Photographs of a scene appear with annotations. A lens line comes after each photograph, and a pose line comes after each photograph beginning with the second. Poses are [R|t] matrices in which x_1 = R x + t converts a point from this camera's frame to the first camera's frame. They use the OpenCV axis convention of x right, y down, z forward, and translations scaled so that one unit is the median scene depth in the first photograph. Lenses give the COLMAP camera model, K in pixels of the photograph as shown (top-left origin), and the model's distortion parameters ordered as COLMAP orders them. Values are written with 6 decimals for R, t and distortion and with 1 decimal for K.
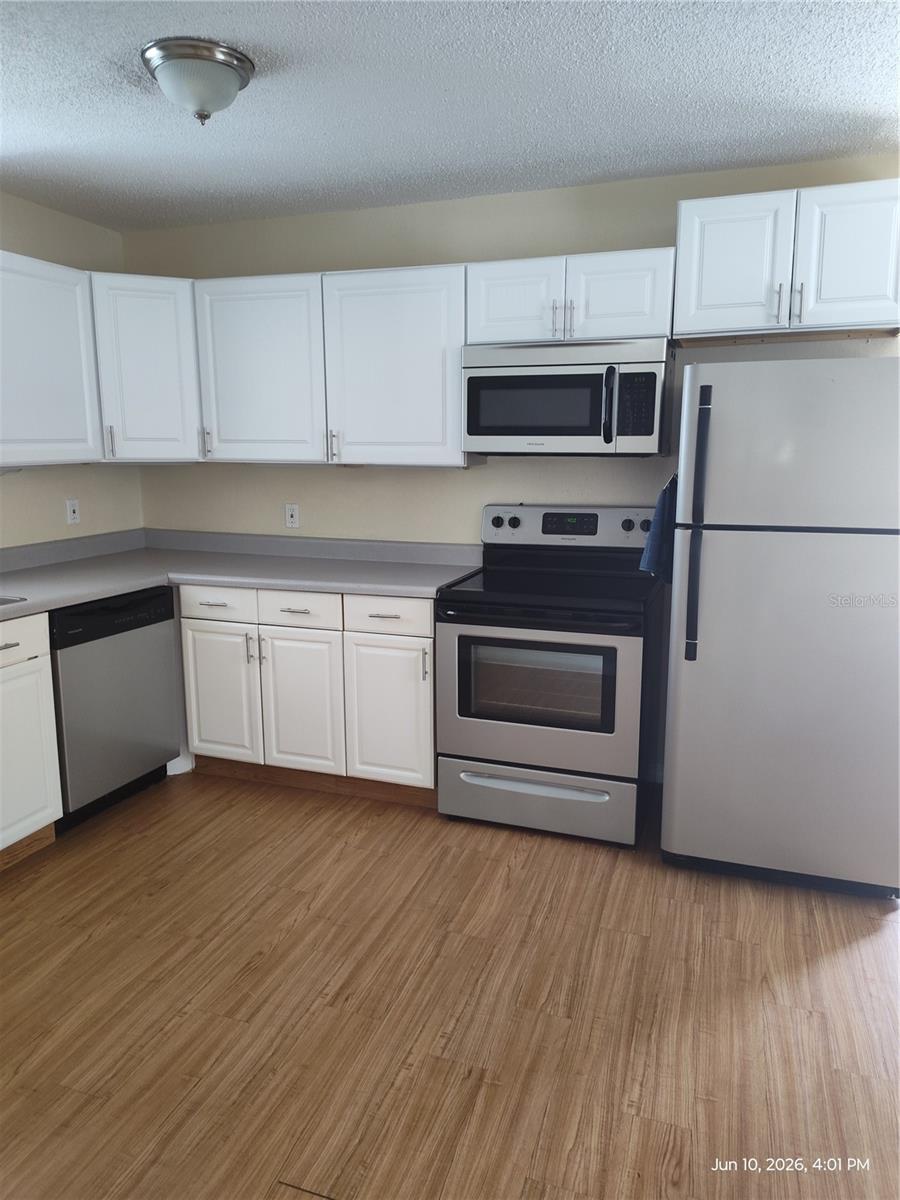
lens RADIAL K [[833.2, 0, 447.5], [0, 833.2, 597.5], [0, 0, 1]] dist [0.033666, -0.037166]
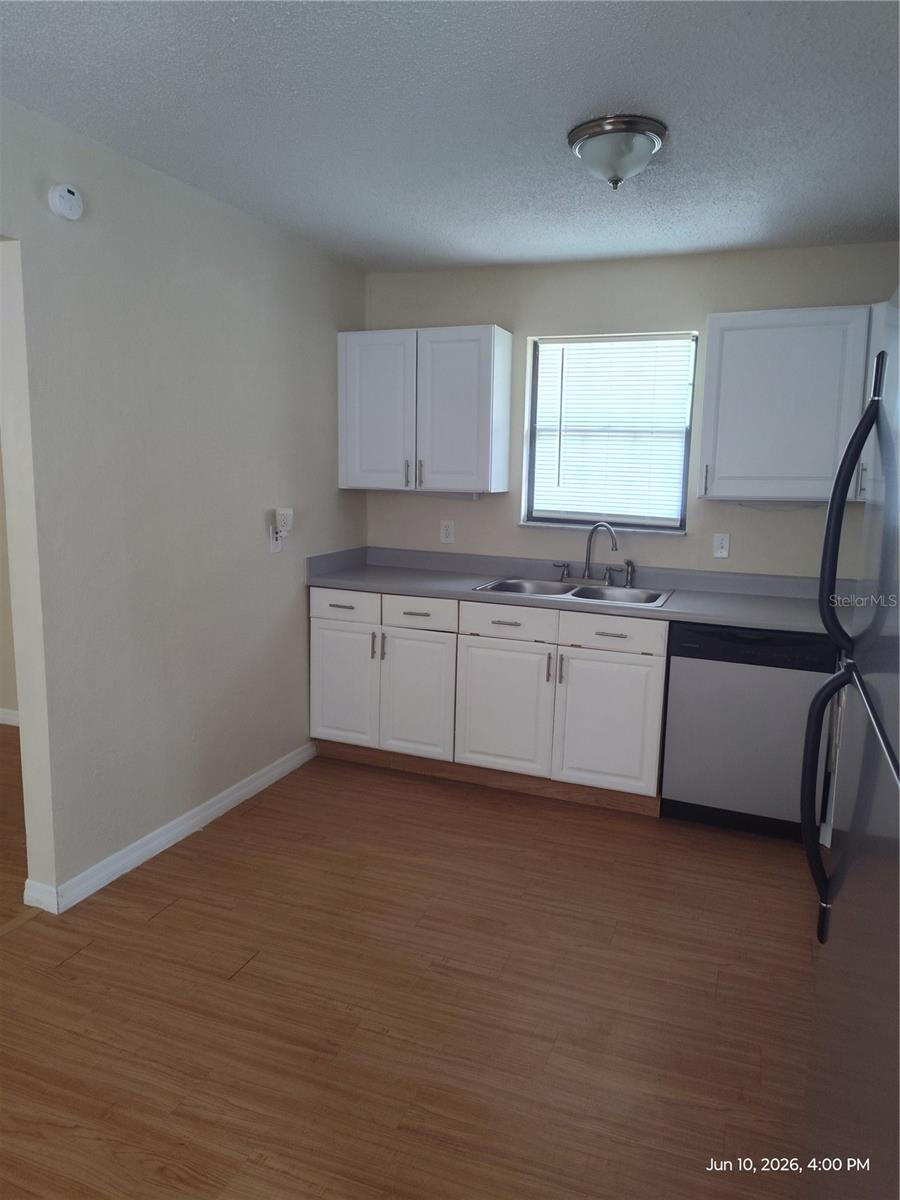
lens RADIAL K [[833.2, 0, 448.3], [0, 833.2, 602.5], [0, 0, 1]] dist [0.033666, -0.037166]
pose [[-0.040698, 0.159840, -0.986304, 0.985742], [-0.209716, 0.963767, 0.164841, -0.195434], [0.976915, 0.213553, -0.005703, 1.007649]]
